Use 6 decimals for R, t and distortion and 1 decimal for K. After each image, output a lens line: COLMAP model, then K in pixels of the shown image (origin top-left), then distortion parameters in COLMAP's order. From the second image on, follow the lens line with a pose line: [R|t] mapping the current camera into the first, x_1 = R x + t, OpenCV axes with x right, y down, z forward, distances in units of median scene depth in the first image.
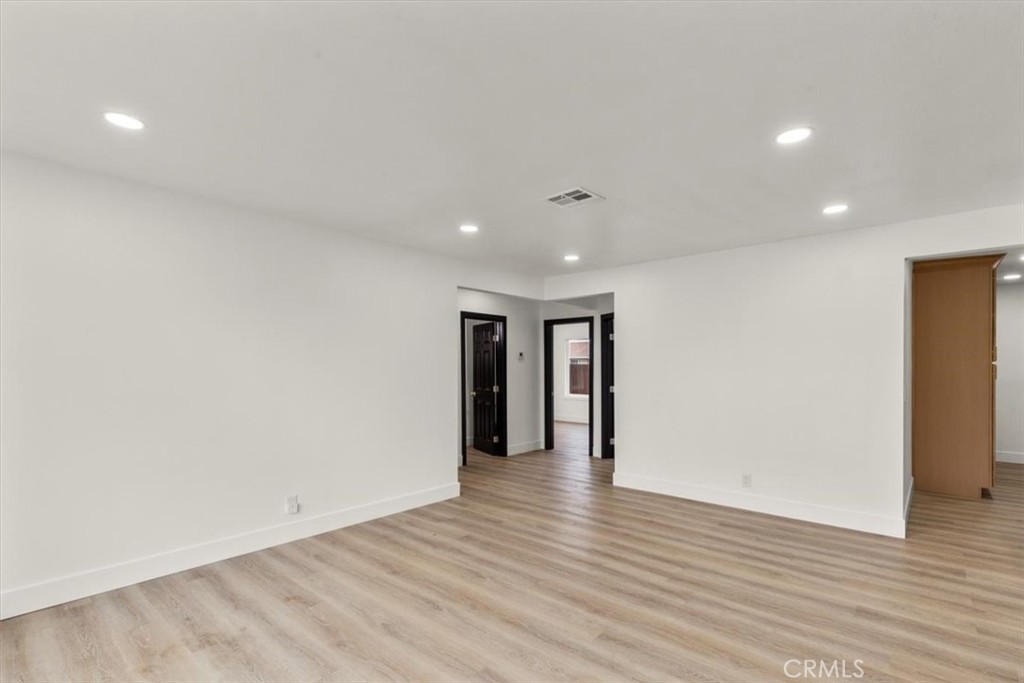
lens RADIAL K [[469.3, 0, 493.1], [0, 469.3, 367.3], [0, 0, 1]] dist [0.002752, 0.000343]
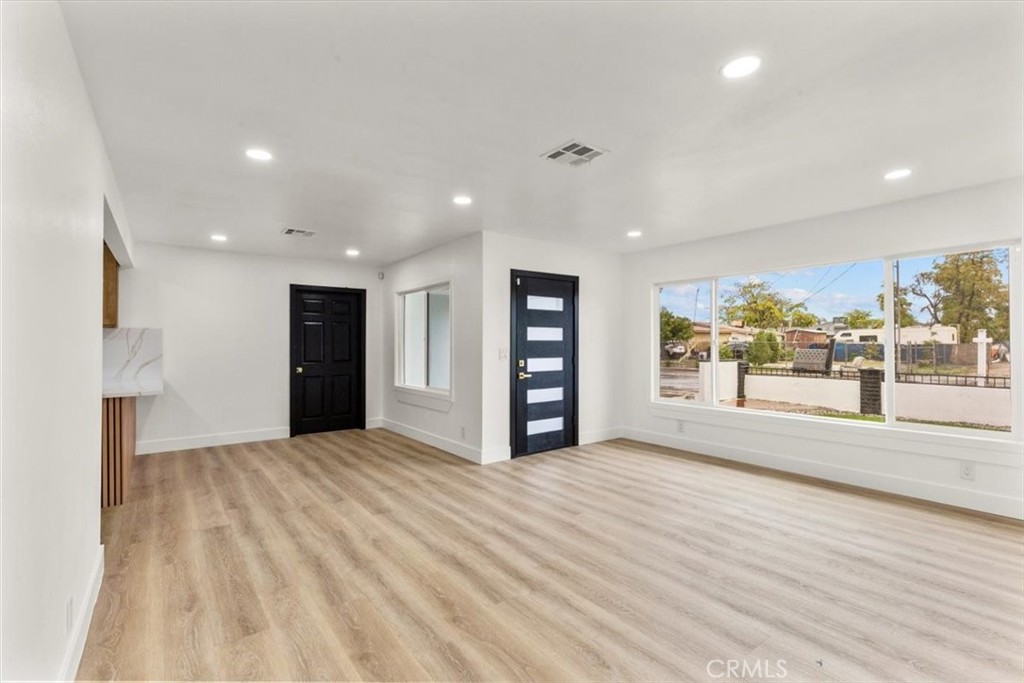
lens RADIAL K [[463.0, 0, 514.2], [0, 463.0, 352.9], [0, 0, 1]] dist [0.000638, 0.000111]
pose [[-0.987242, 0.003584, 0.159190, 0.151718], [0.007635, 0.999662, 0.024842, 0.014626], [-0.159047, 0.025740, -0.986935, 1.938606]]
